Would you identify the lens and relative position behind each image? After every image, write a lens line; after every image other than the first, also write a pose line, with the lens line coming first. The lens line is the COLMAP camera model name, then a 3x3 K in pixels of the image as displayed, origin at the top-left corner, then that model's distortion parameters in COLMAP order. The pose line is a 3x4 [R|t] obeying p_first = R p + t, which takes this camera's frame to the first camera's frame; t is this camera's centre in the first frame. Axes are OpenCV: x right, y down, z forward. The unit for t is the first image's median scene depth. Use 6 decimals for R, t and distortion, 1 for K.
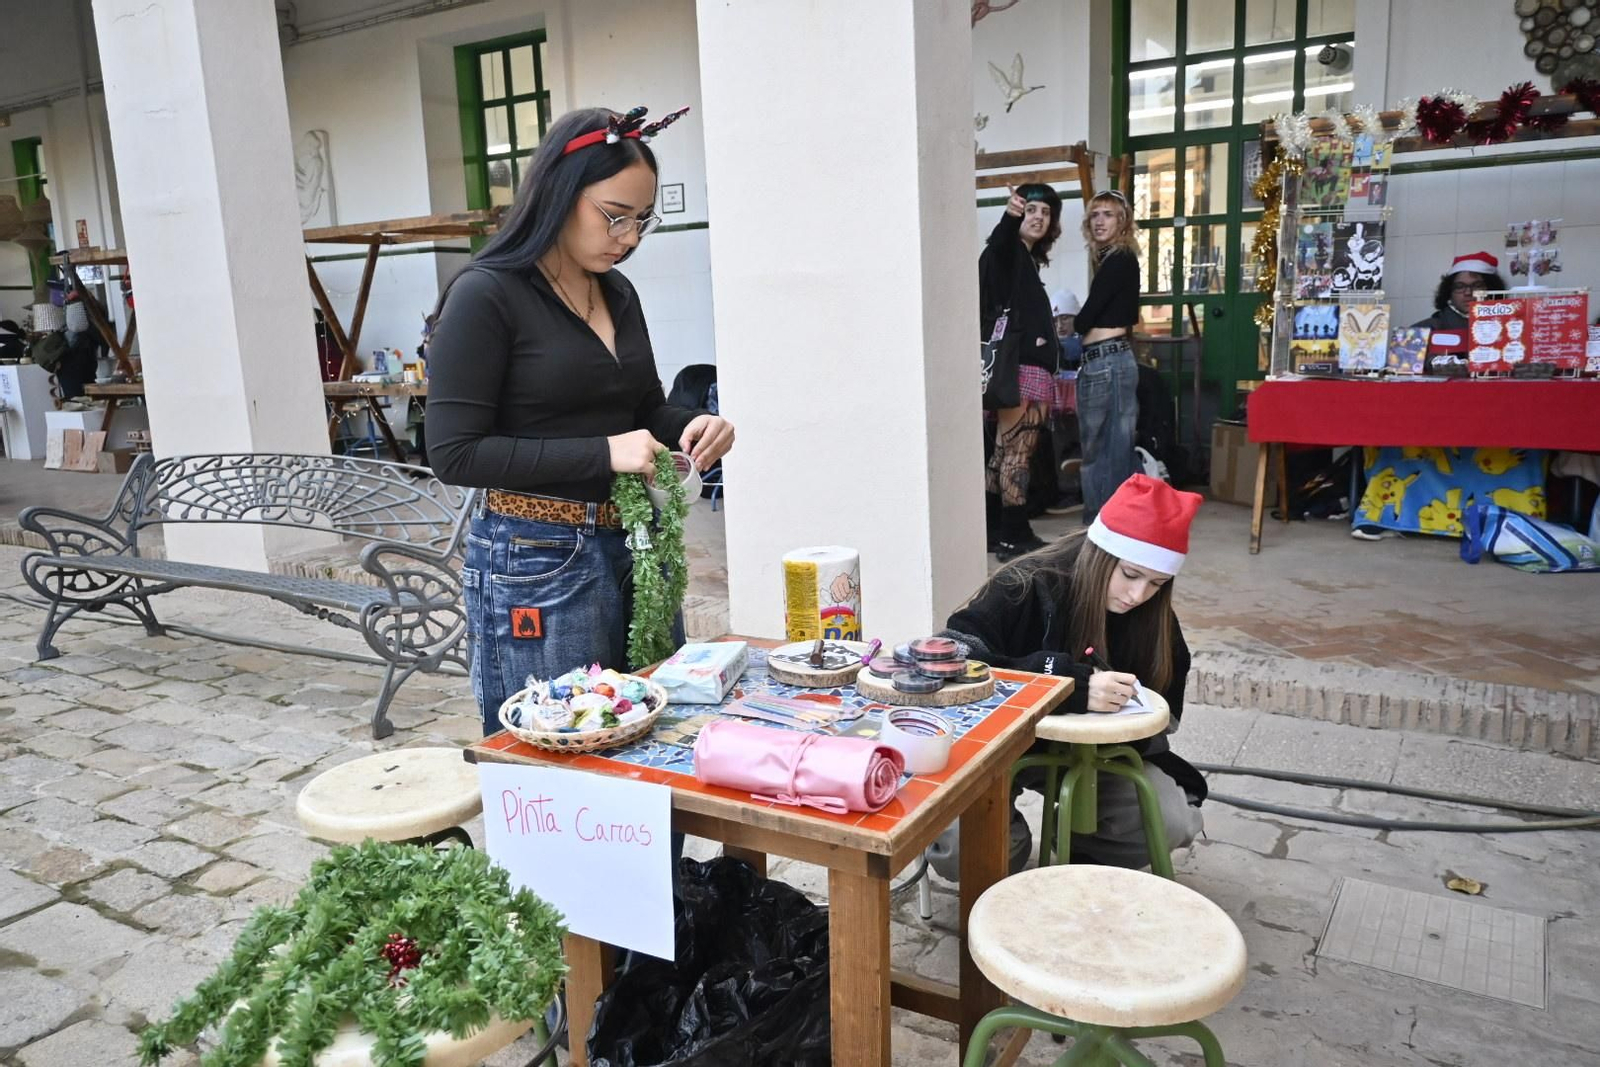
lens RADIAL K [[1229.3, 0, 798.7], [0, 1229.3, 530.7], [0, 0, 1]] dist [-0.000420, 0.004218]
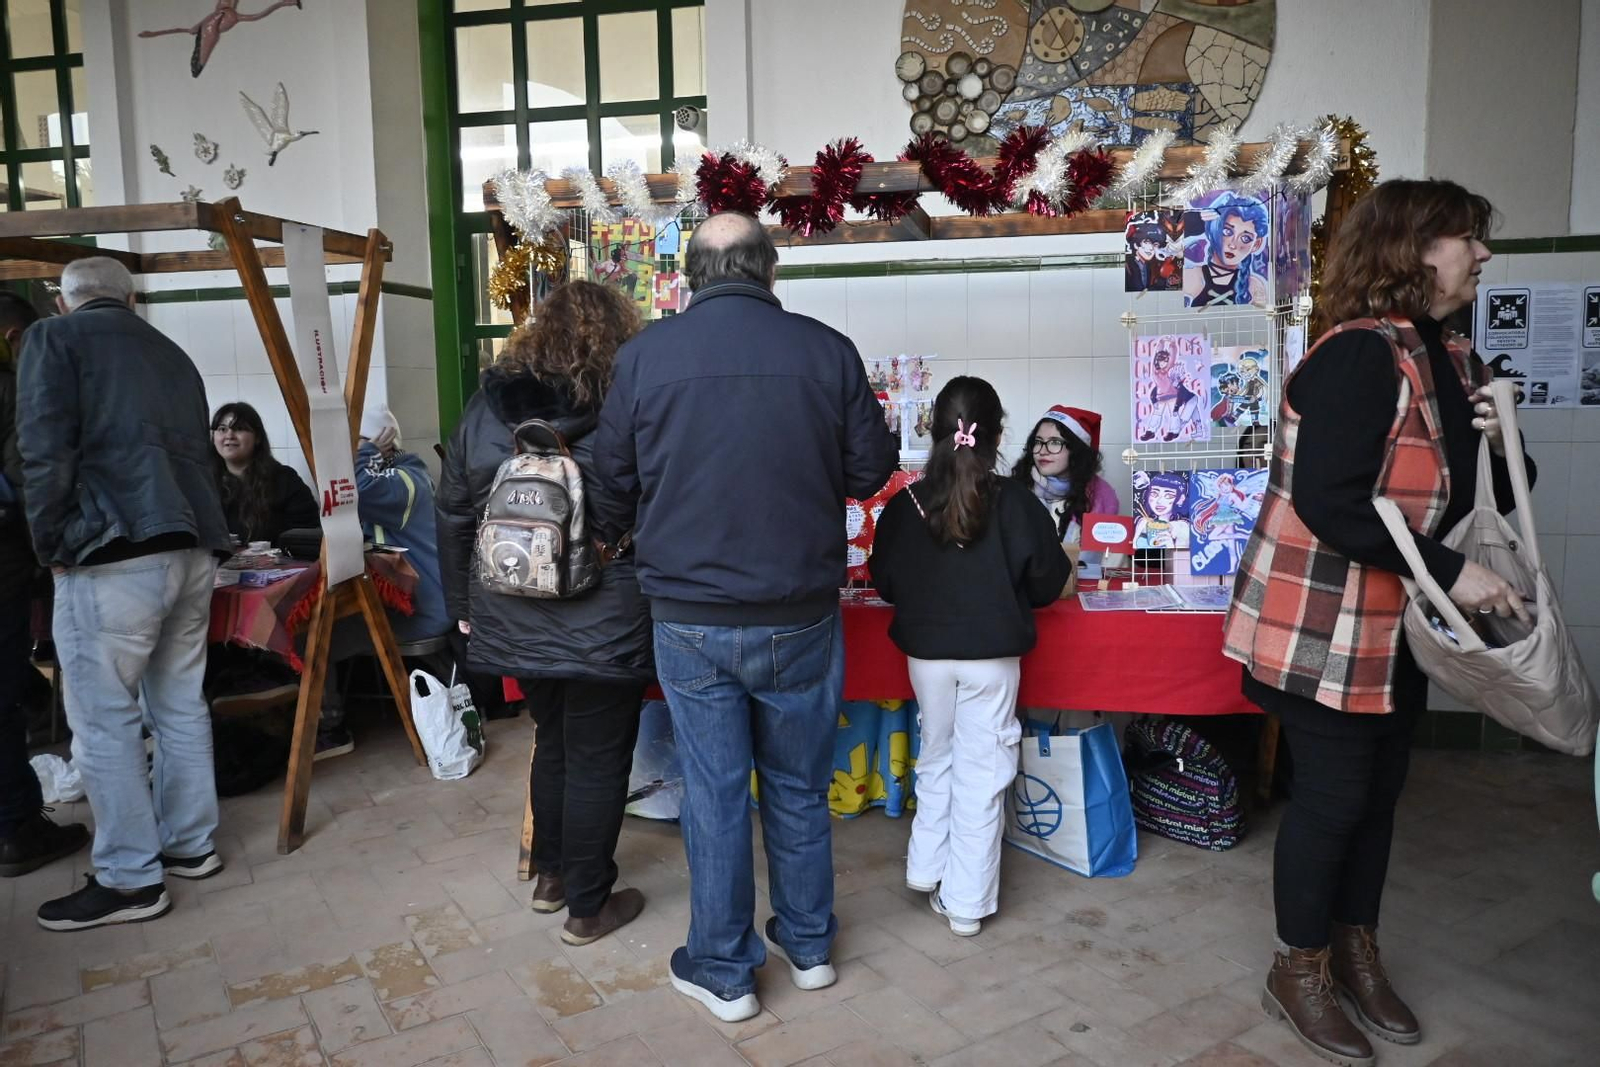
lens RADIAL K [[1229.3, 0, 799.2], [0, 1229.3, 535.0], [0, 0, 1]] dist [-0.000420, 0.004218]
pose [[0.942878, -0.019364, 0.332574, 0.276712], [0.042494, 0.997145, -0.062418, -0.098936], [-0.330416, 0.072985, 0.941009, 0.340434]]
